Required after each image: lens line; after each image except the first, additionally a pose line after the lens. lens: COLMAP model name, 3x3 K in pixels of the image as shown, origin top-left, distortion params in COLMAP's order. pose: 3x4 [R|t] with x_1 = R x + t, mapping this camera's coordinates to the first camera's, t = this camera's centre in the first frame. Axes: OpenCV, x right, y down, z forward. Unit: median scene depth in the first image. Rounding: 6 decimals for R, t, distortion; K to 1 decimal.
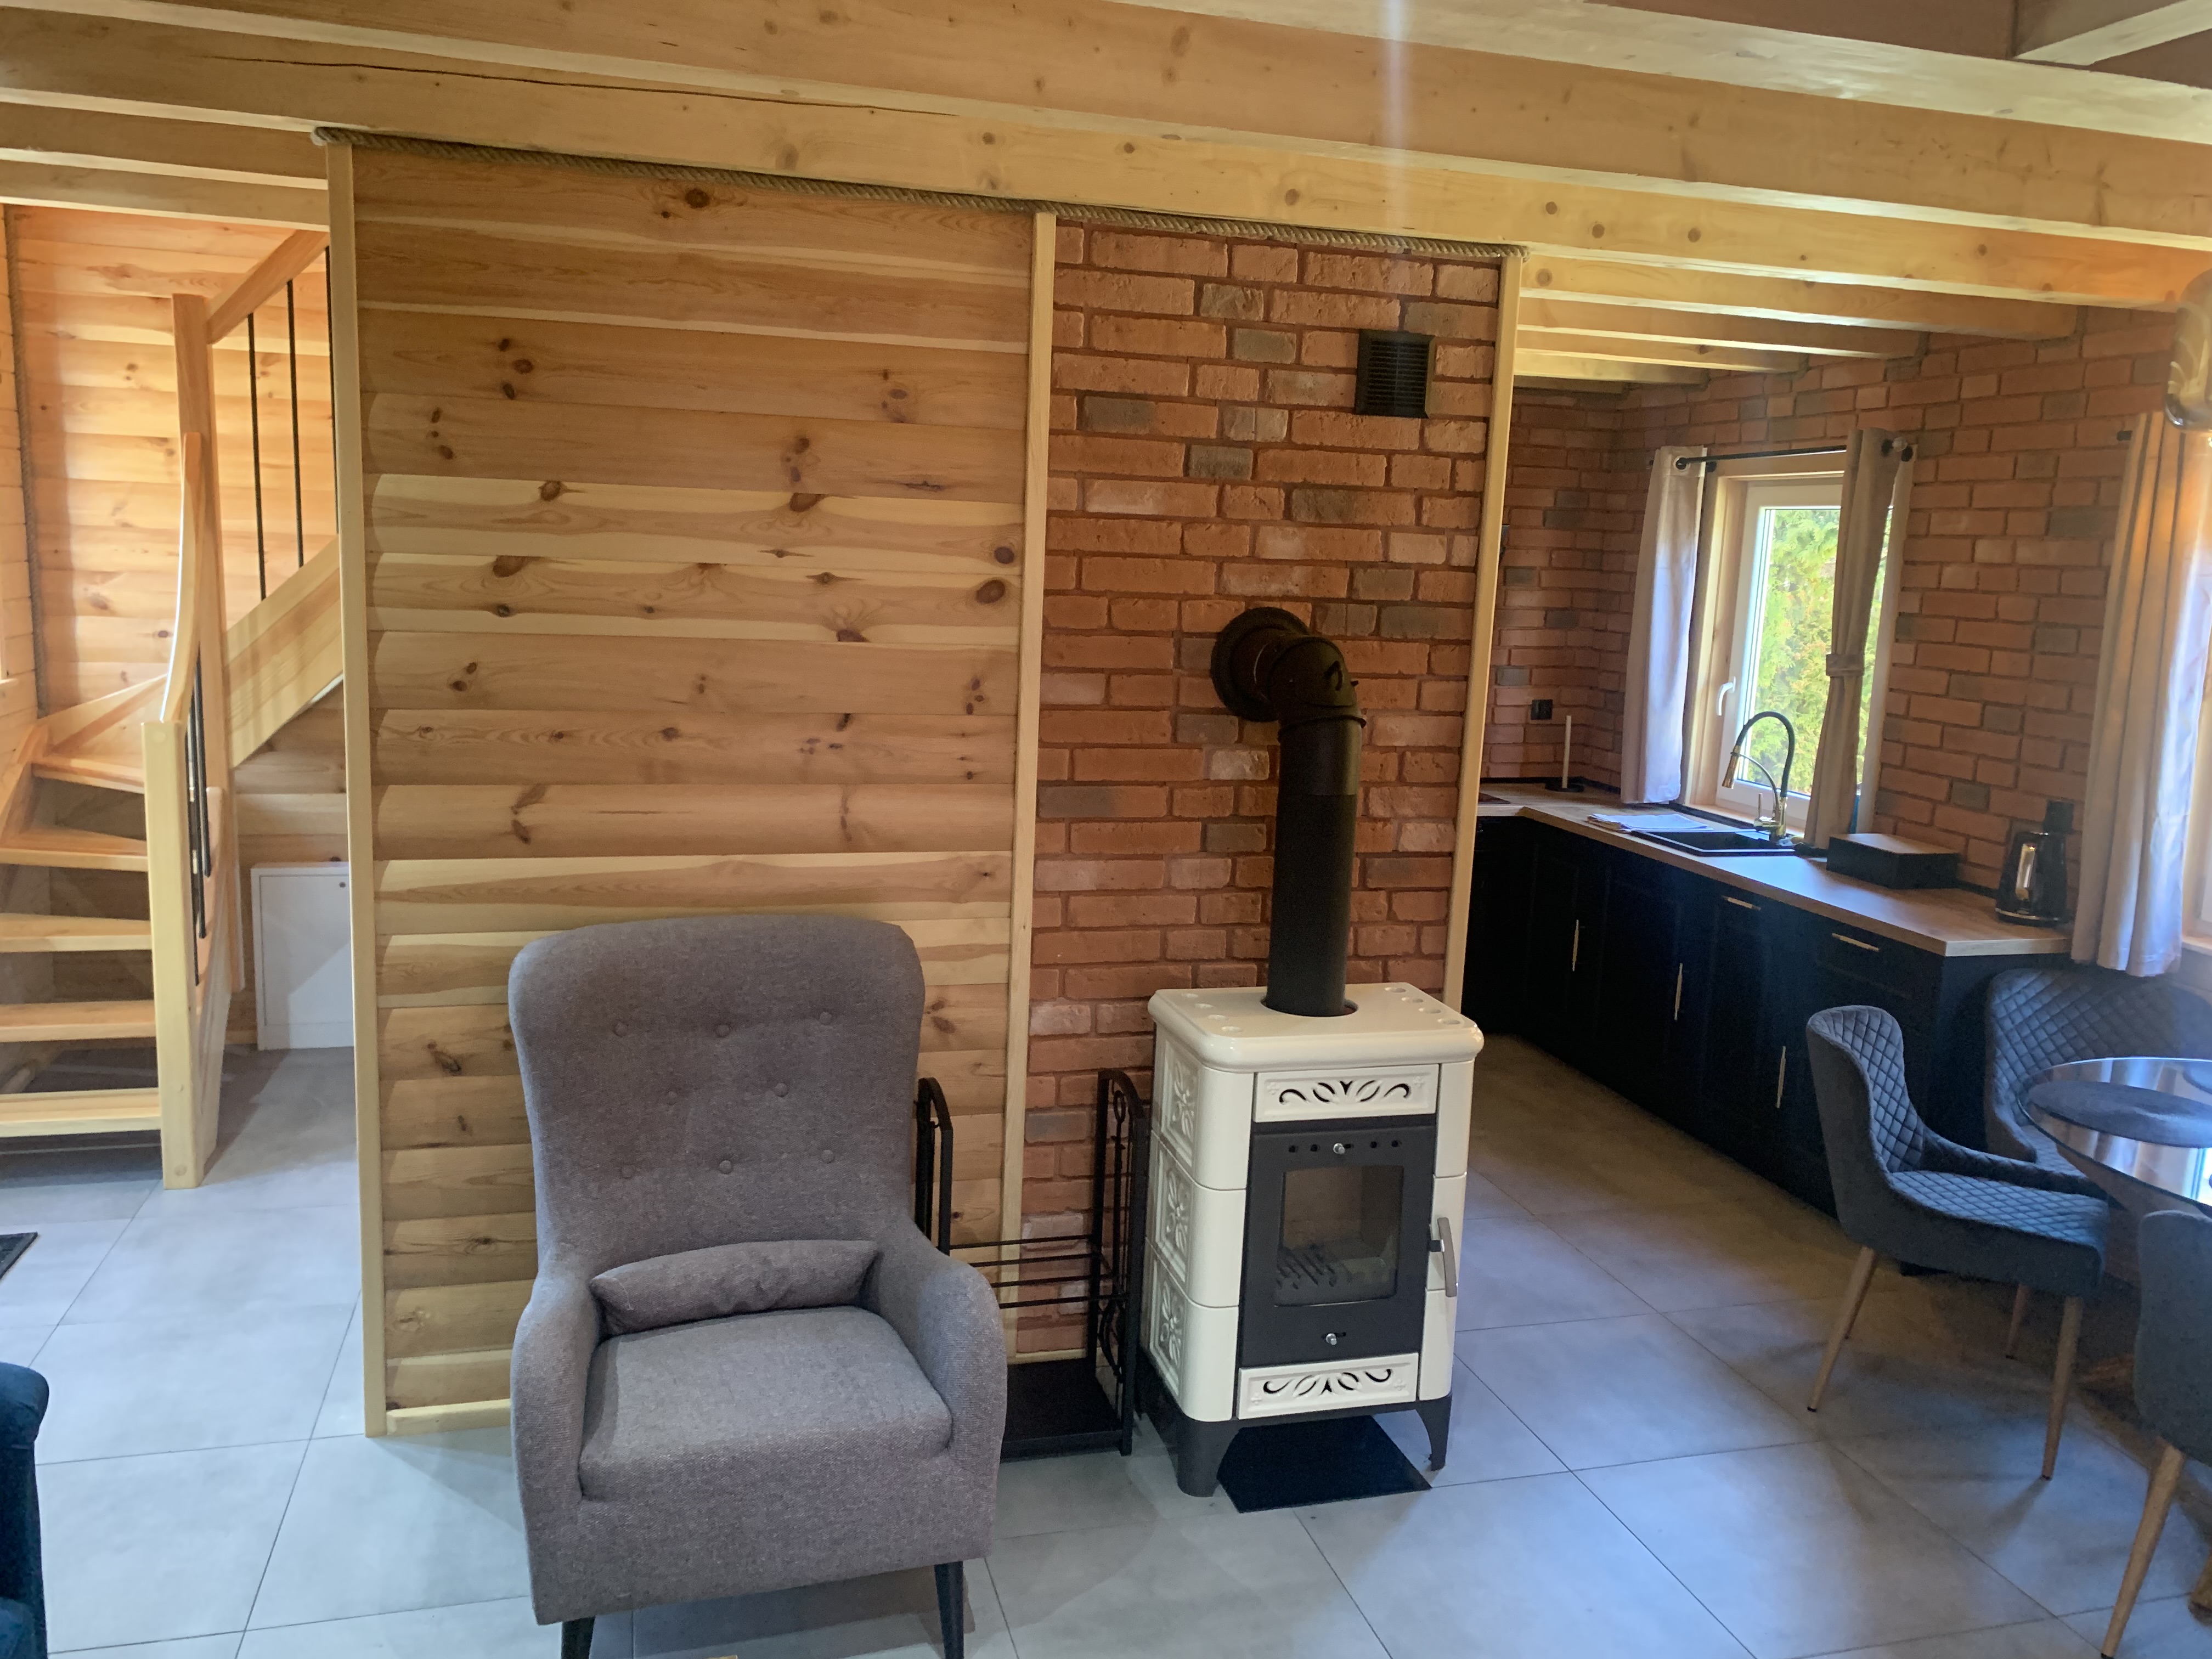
lens RADIAL K [[1702.9, 0, 993.7], [0, 1702.9, 836.2], [0, 0, 1]] dist [0.048628, -0.058409]
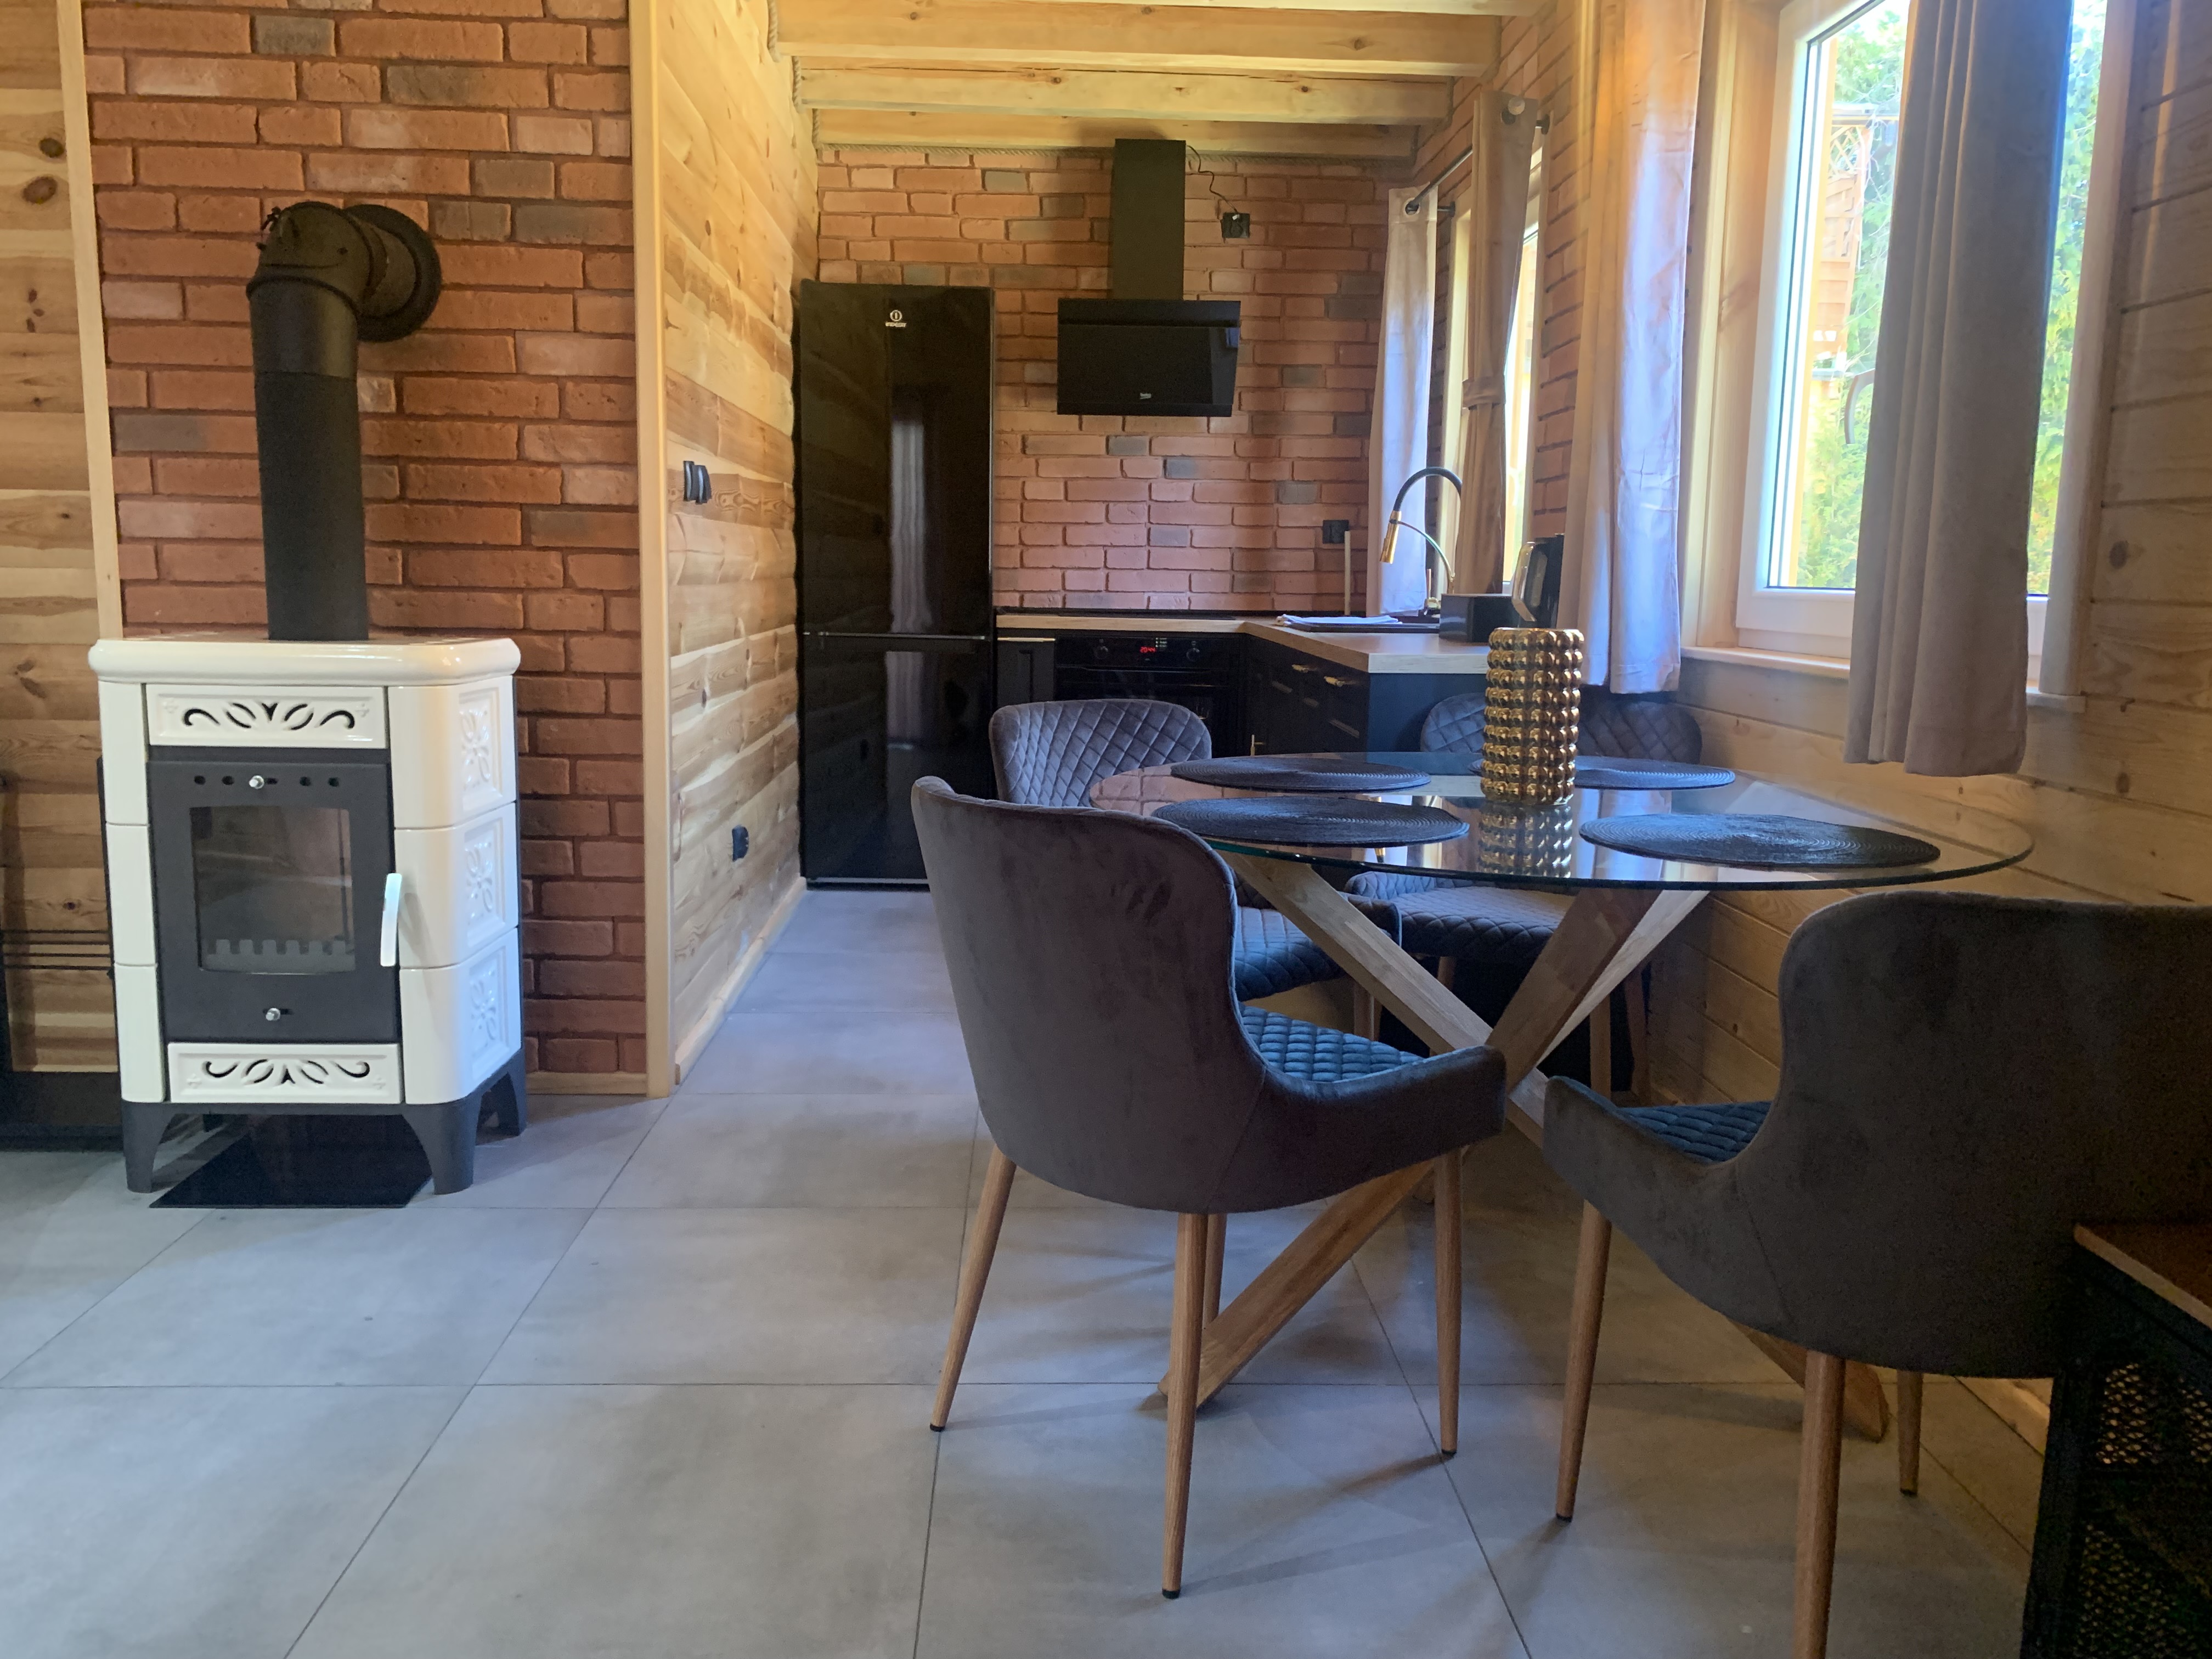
lens RADIAL K [[1702.9, 0, 1107.2], [0, 1702.9, 838.7], [0, 0, 1]] dist [0.048628, -0.058409]
pose [[0.975857, 0.012045, -0.218078, 0.733995], [-0.020625, 0.999098, -0.037112, 0.215826], [0.217434, 0.040714, 0.975225, 0.248100]]
